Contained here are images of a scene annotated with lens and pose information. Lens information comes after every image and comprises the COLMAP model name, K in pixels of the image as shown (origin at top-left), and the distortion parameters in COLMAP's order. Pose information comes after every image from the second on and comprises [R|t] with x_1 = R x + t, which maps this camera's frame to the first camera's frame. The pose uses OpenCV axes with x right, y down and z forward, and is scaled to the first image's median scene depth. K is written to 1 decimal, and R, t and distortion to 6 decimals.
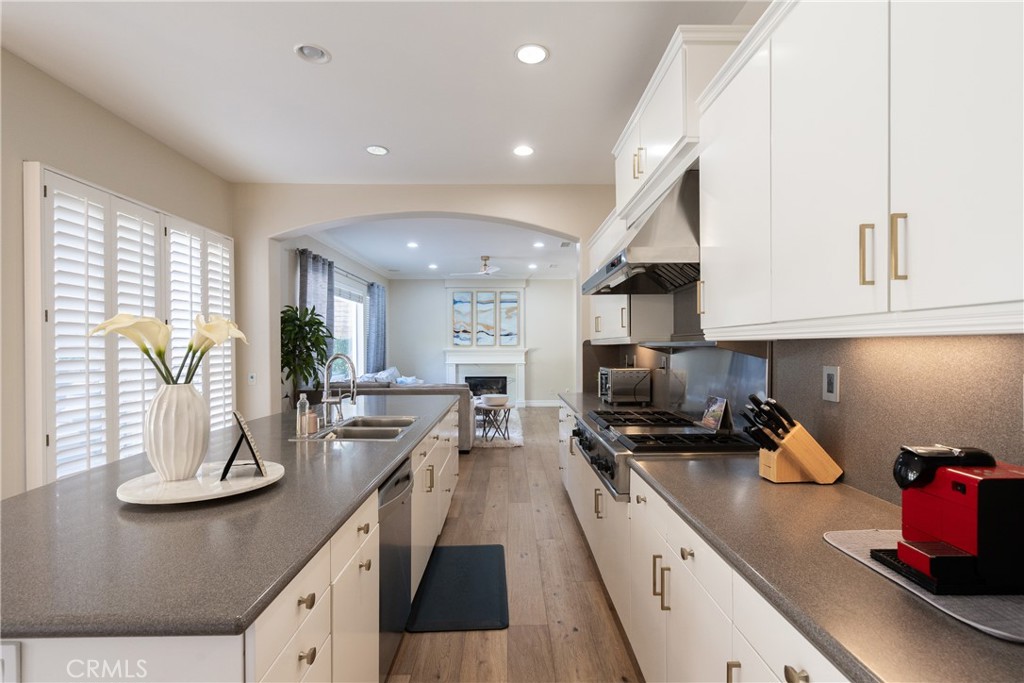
lens RADIAL K [[472.8, 0, 507.9], [0, 472.8, 344.6], [0, 0, 1]] dist [-0.008037, 0.002923]
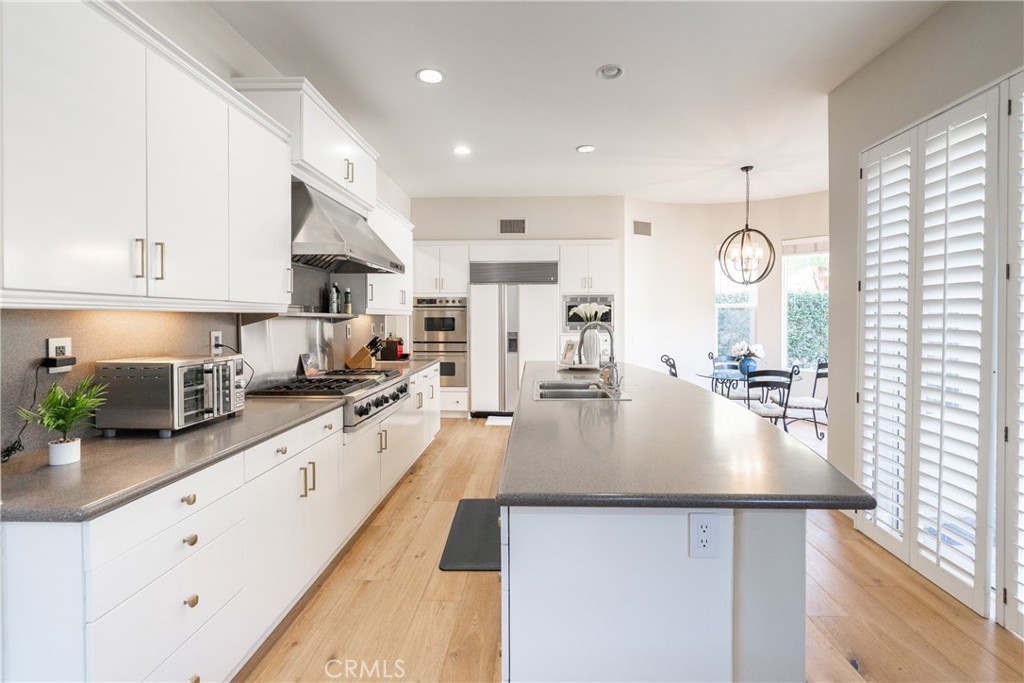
lens RADIAL K [[472.8, 0, 506.5], [0, 472.8, 320.8], [0, 0, 1]] dist [-0.008037, 0.002923]
pose [[-0.998274, 0.006928, 0.058316, -0.052536], [0.006961, 0.999976, 0.000367, 0.004115], [-0.058312, 0.000773, -0.998298, 0.545642]]
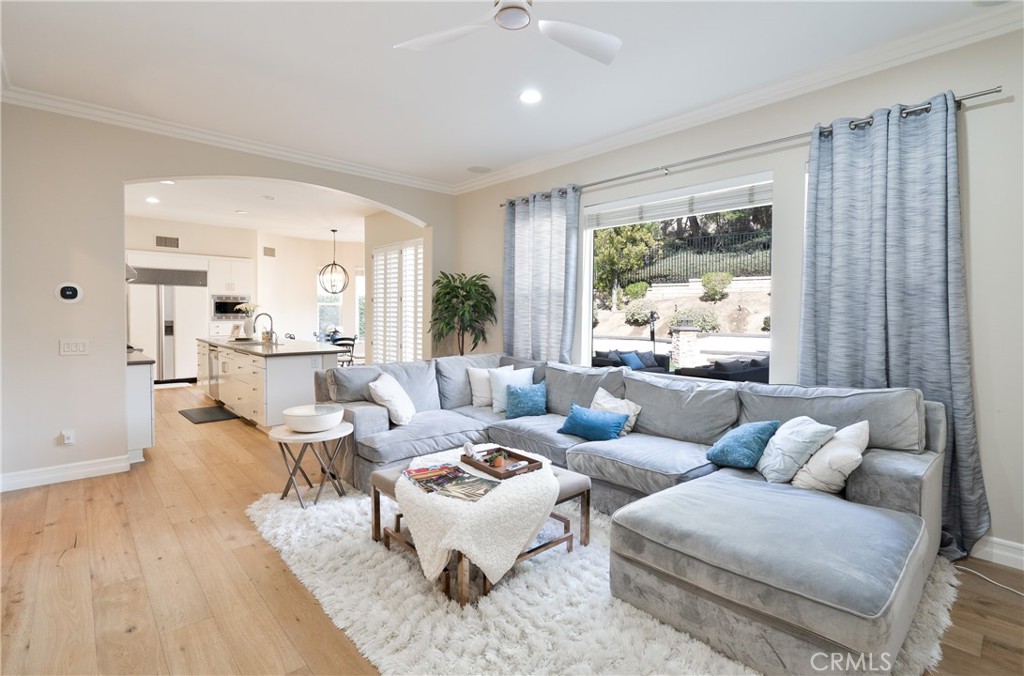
lens RADIAL K [[472.8, 0, 517.8], [0, 472.8, 330.5], [0, 0, 1]] dist [-0.008037, 0.002923]
pose [[-0.725296, 0.024357, -0.688006, 0.097800], [-0.002307, 0.999282, 0.037808, 0.003638], [0.688433, 0.029009, -0.724719, 0.947352]]
